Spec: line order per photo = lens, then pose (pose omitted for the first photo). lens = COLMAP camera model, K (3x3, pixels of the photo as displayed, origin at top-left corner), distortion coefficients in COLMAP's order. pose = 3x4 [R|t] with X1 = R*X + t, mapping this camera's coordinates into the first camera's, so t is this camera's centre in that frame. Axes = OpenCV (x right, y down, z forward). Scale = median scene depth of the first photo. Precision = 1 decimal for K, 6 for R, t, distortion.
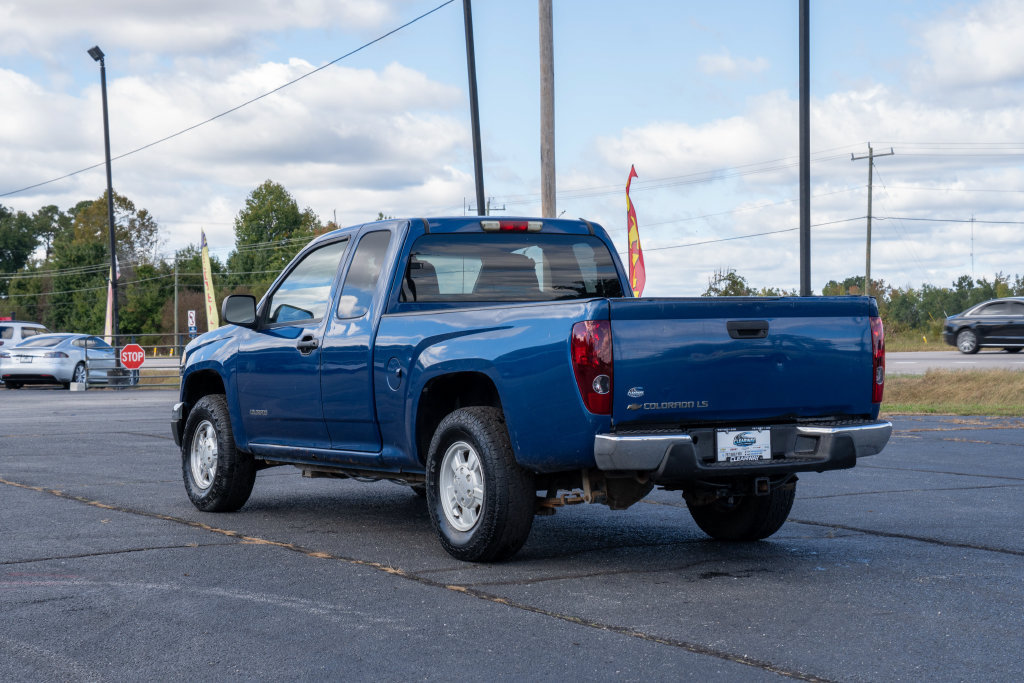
lens RADIAL K [[1953.3, 0, 512.0], [0, 1953.3, 341.5], [0, 0, 1]] dist [0.088472, 0.422335]
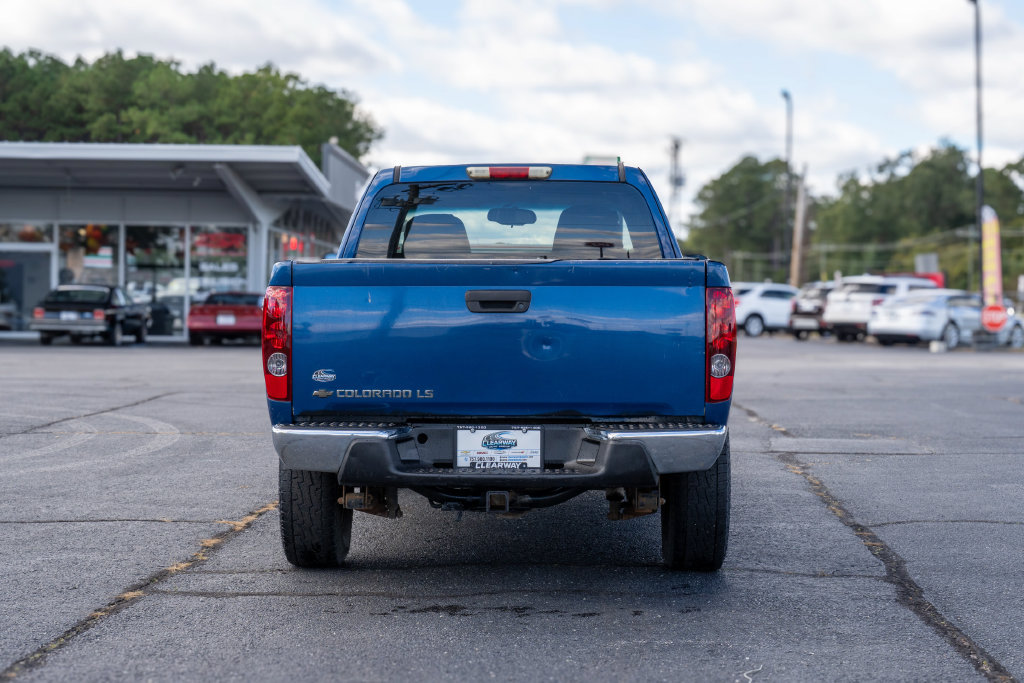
lens RADIAL K [[1953.3, 0, 512.0], [0, 1953.3, 341.5], [0, 0, 1]] dist [0.088472, 0.422335]
pose [[0.850249, 0.029025, -0.525580, 0.526257], [-0.017240, 0.999478, 0.027306, -0.011020], [0.526098, -0.014156, 0.850306, 0.334716]]
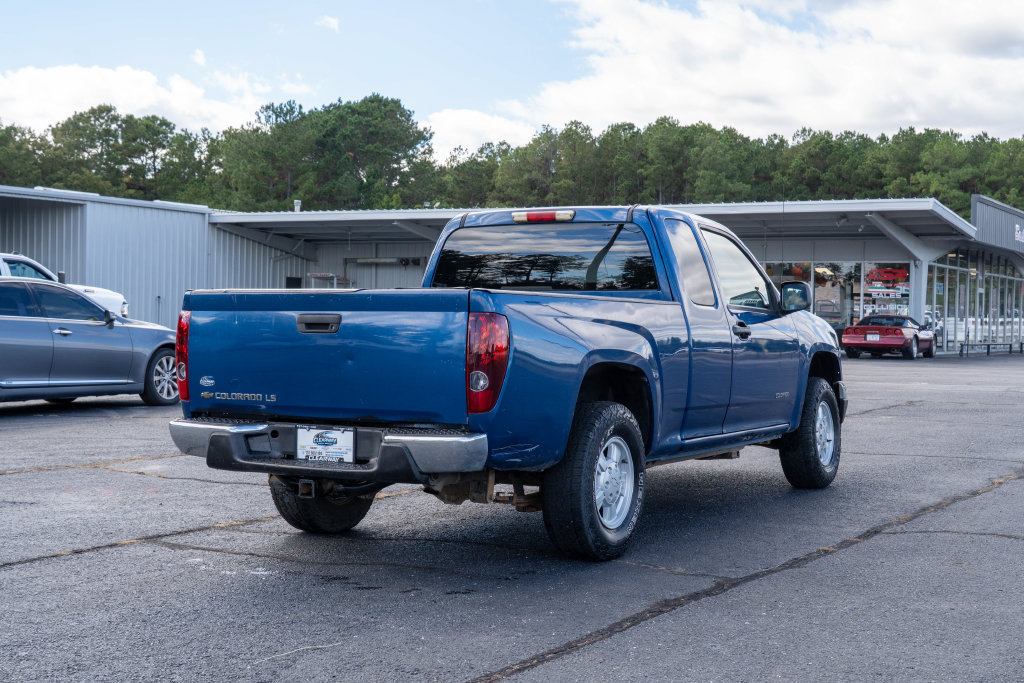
lens RADIAL K [[1488.4, 0, 512.0], [0, 1488.4, 341.5], [0, 0, 1]] dist [0.027081, 0.080295]
pose [[0.507051, 0.034545, -0.861224, 0.774855], [-0.018966, 0.999402, 0.028922, -0.019420], [0.861708, 0.001669, 0.507403, 0.703276]]
